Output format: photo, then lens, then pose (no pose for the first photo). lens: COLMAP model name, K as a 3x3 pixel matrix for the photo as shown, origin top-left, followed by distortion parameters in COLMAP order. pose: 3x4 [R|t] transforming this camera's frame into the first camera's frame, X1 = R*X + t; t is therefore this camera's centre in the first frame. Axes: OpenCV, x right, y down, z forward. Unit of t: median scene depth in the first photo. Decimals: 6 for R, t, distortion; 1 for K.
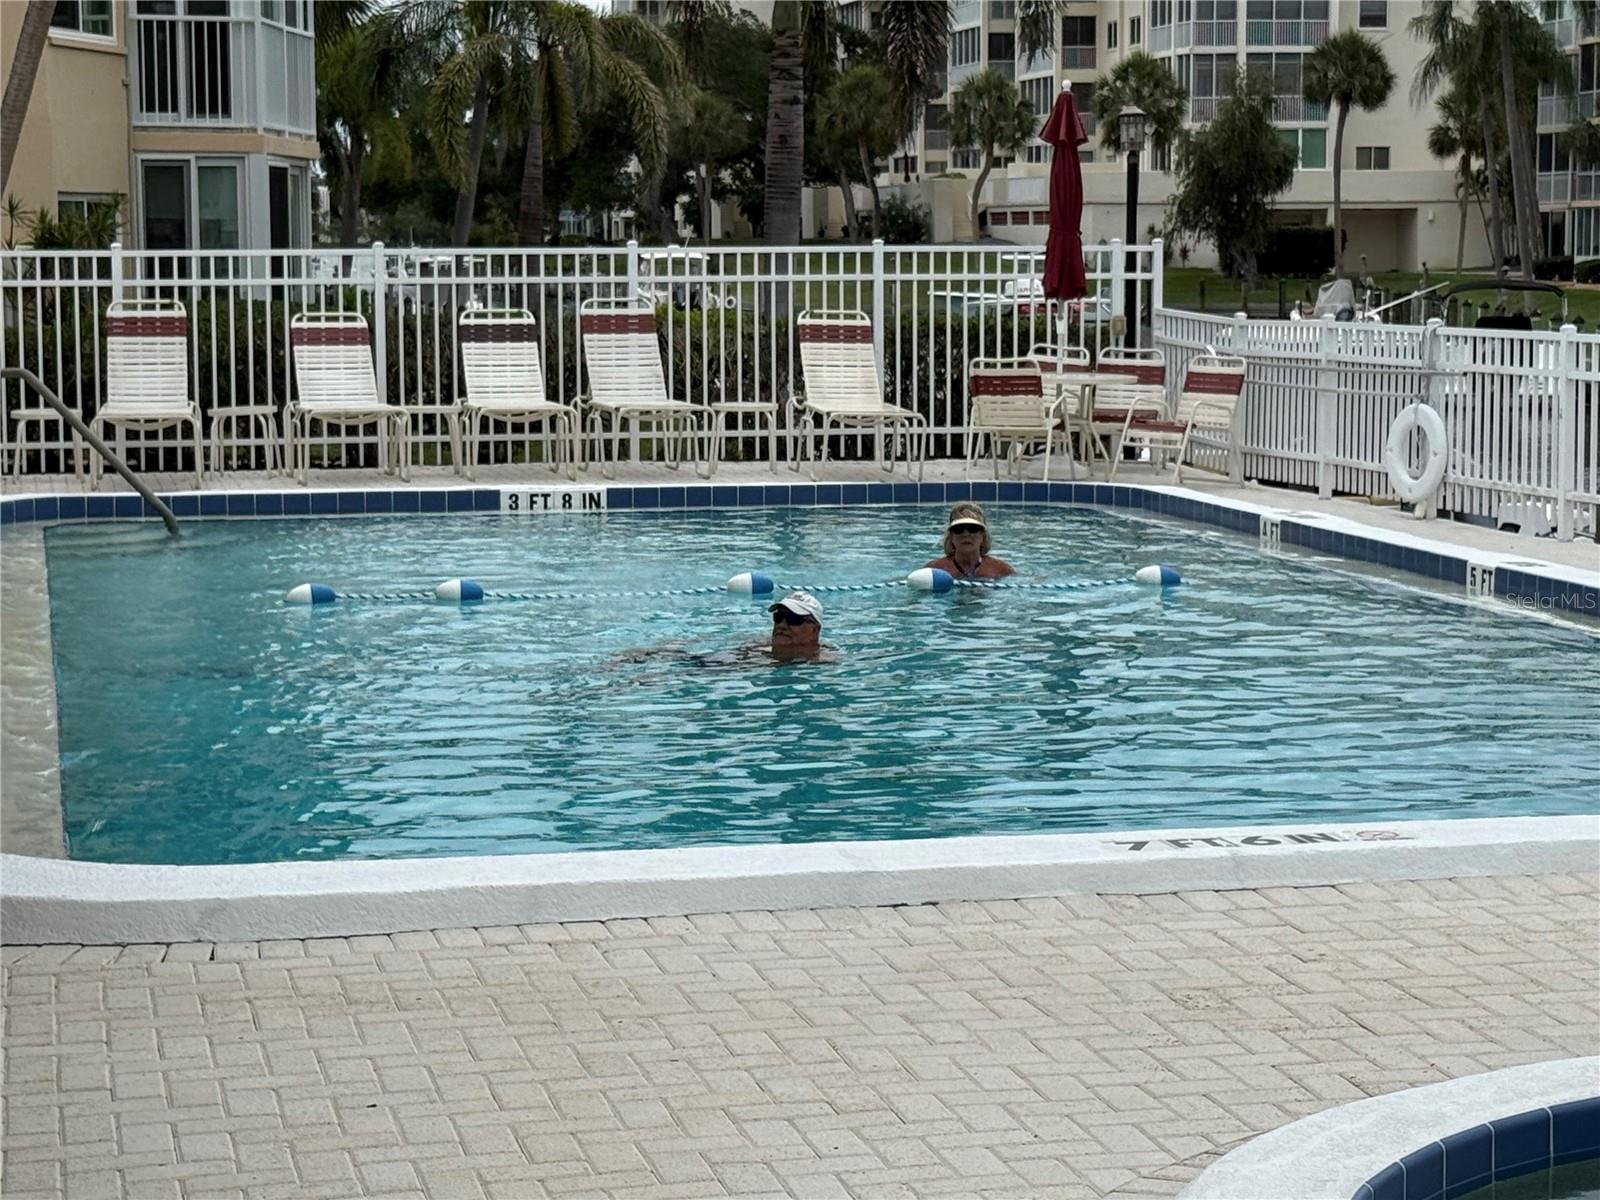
lens RADIAL K [[3683.2, 0, 798.7], [0, 3683.2, 602.1], [0, 0, 1]] dist [0.171000, 0.000000]
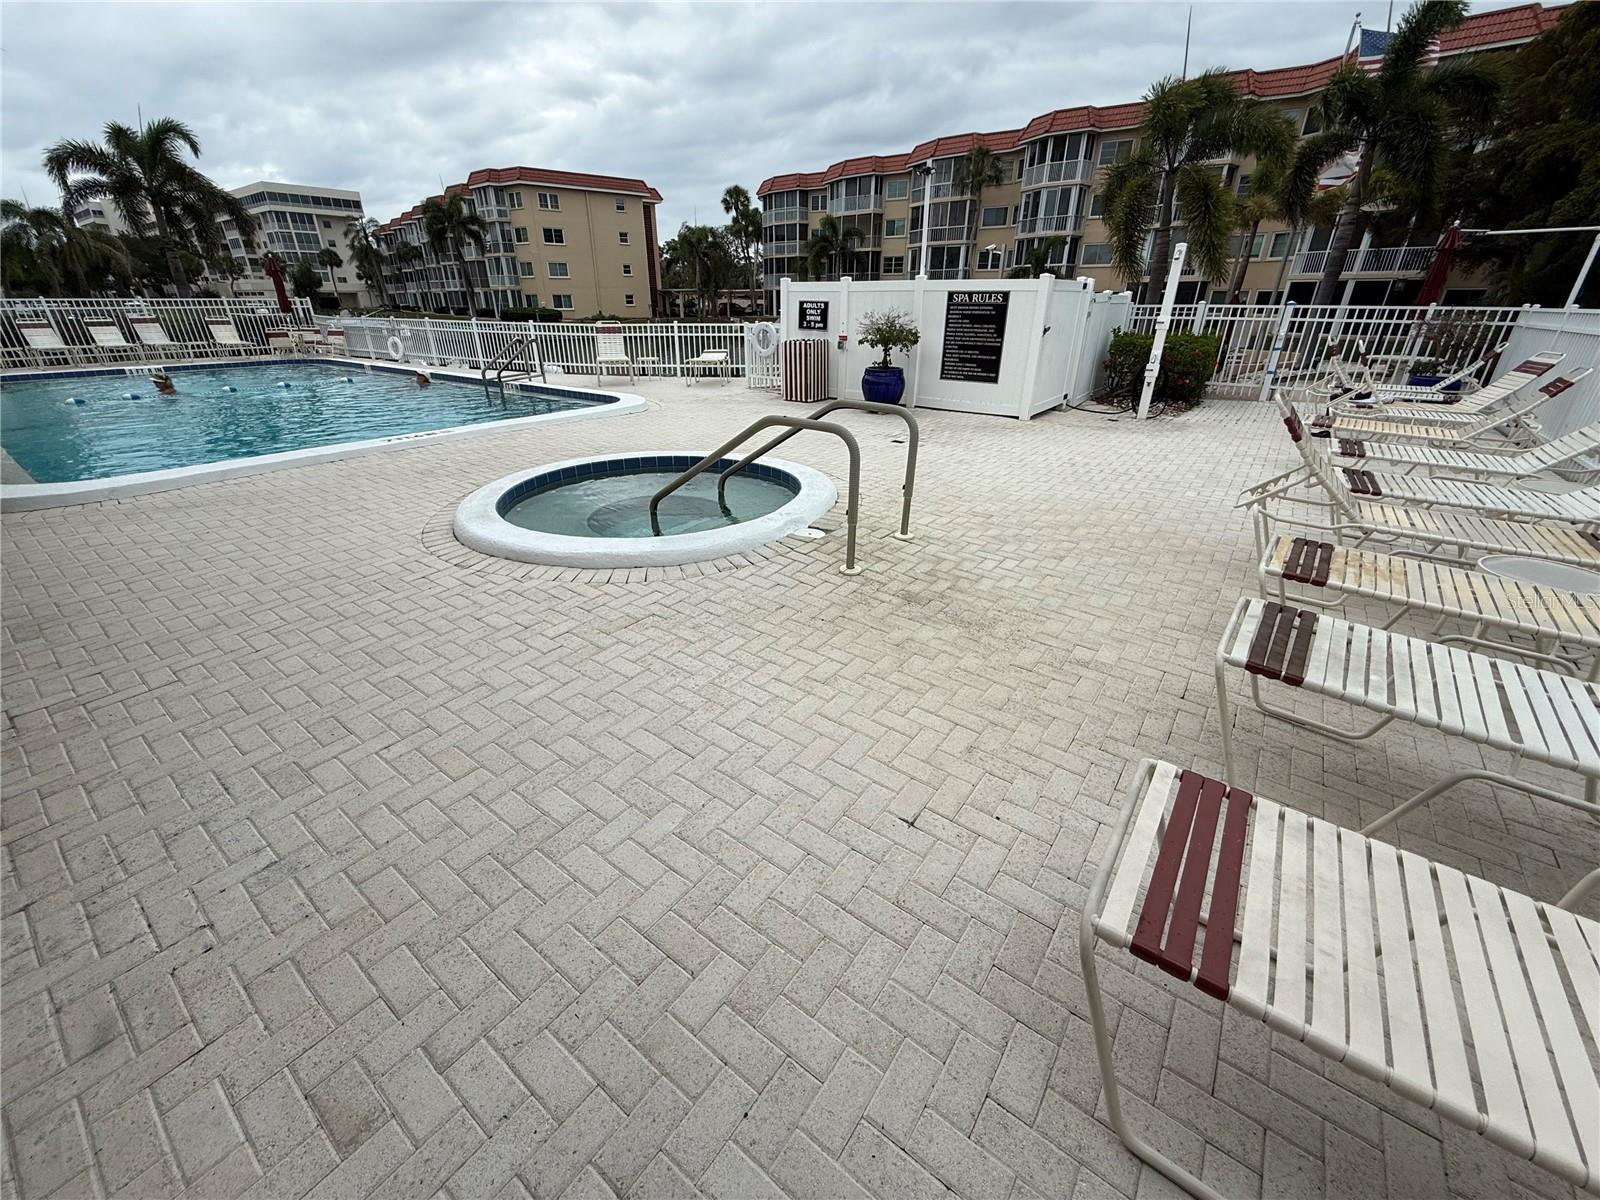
lens RADIAL K [[638.5, 0, 796.2], [0, 638.5, 596.4], [0, 0, 1]] dist [-0.000691, 0.000132]
pose [[0.749205, -0.274996, 0.602552, -0.028853], [0.061044, 0.934532, 0.350604, 0.000448], [-0.659519, -0.225892, 0.716943, 0.035778]]
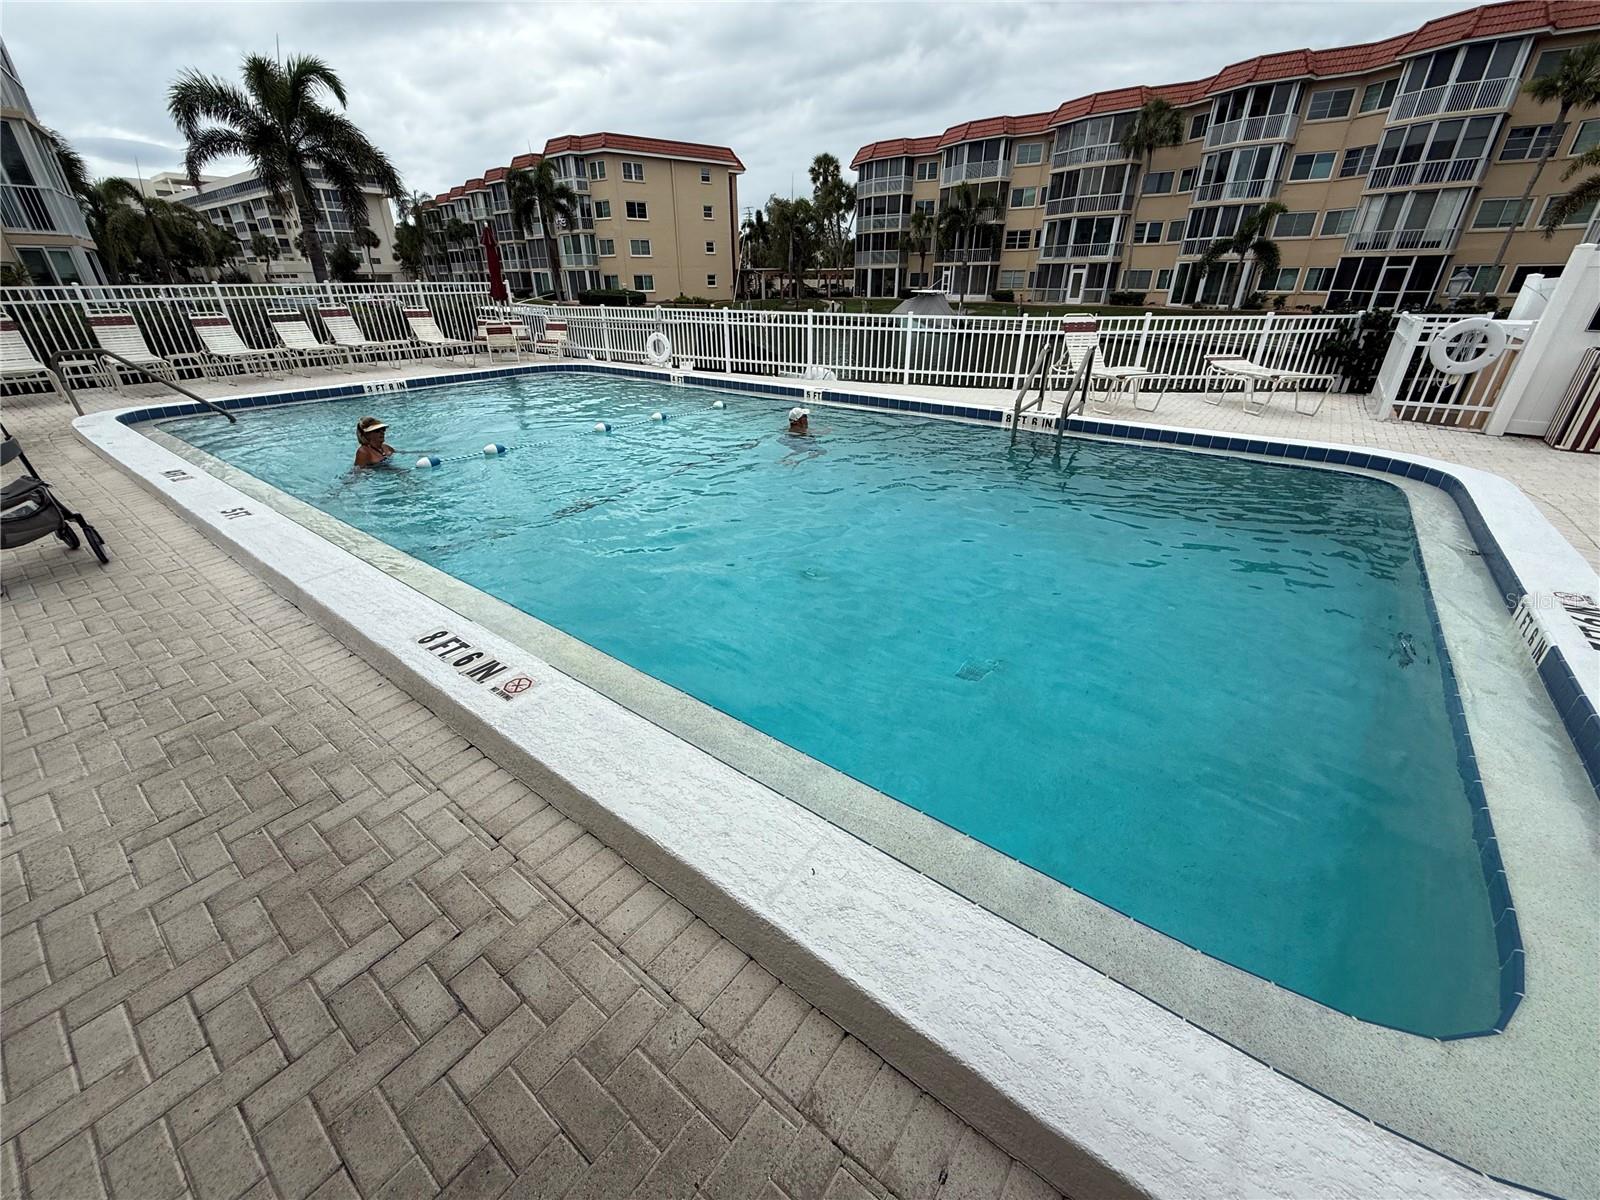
lens RADIAL K [[638.5, 0, 797.6], [0, 638.5, 598.5], [0, 0, 1]] dist [-0.000691, 0.000132]
pose [[0.756693, -0.291751, 0.585062, -0.191783], [0.065221, 0.924127, 0.376477, -0.049808], [-0.650509, -0.246719, 0.718309, 0.527114]]
